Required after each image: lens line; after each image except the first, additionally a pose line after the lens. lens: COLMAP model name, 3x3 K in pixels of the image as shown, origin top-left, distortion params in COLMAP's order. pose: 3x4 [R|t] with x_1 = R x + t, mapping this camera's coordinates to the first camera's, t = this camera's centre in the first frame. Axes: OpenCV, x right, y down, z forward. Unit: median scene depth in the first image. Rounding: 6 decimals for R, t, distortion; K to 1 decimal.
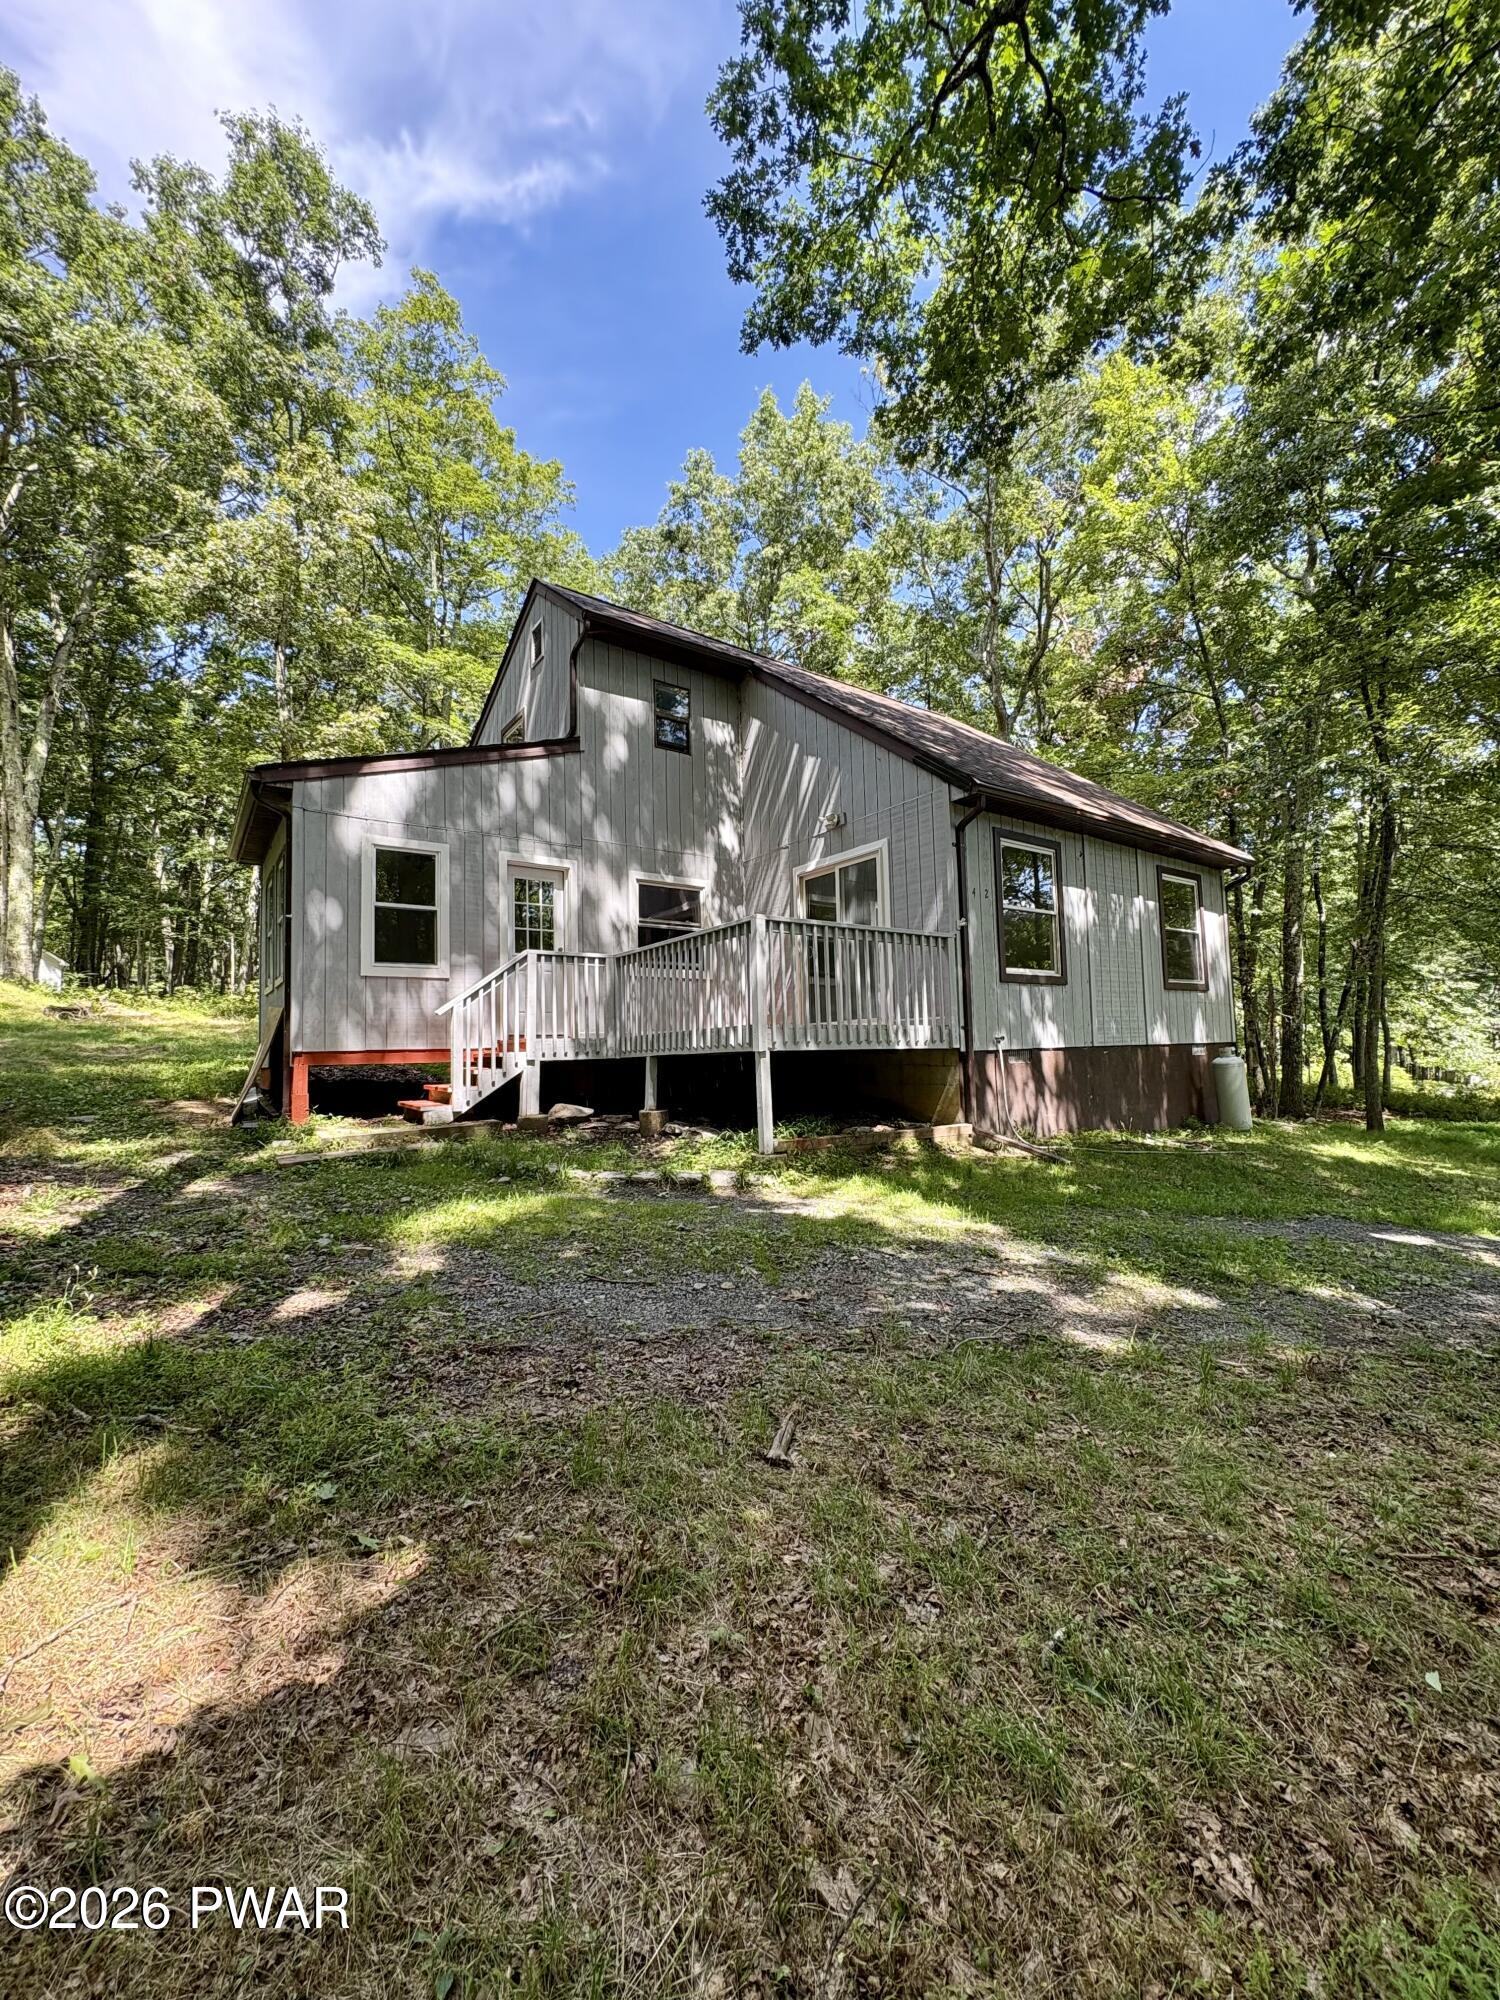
lens RADIAL K [[810.3, 0, 750.0], [0, 810.3, 1000.0], [0, 0, 1]] dist [-0.000842, -0.000082]
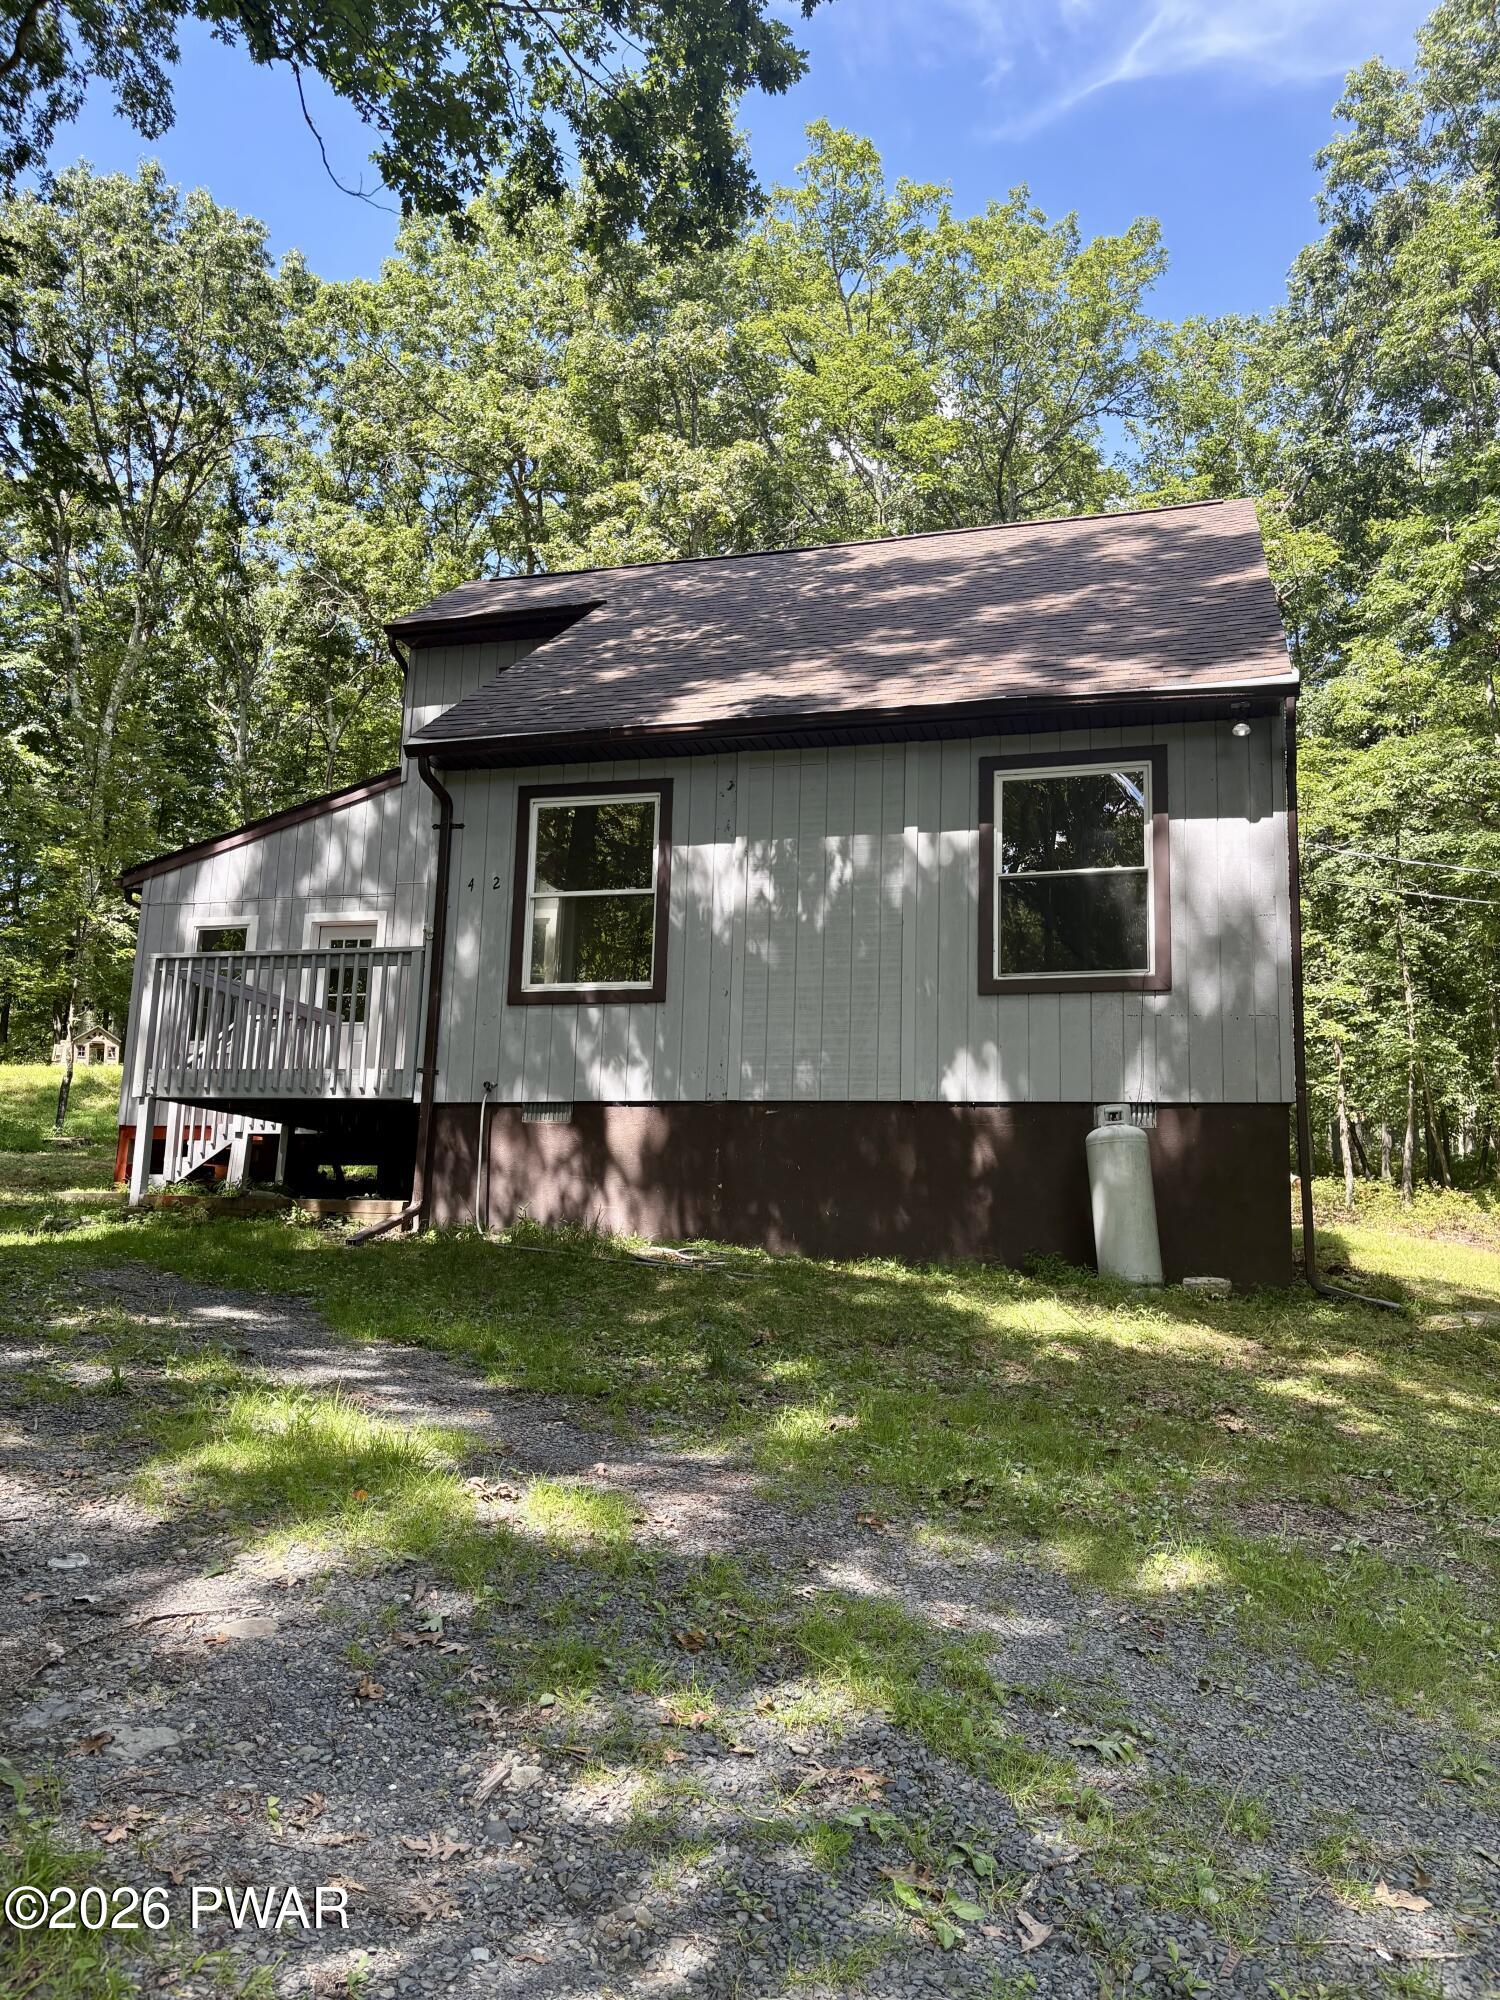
lens RADIAL K [[1504.6, 0, 750.0], [0, 1504.6, 1000.0], [0, 0, 1]] dist [0.007150, 0.004625]
pose [[0.597904, -0.099496, -0.795368, 1.376095], [-0.004868, 0.991797, -0.127728, 0.129688], [0.801553, 0.080241, 0.592516, 0.378619]]
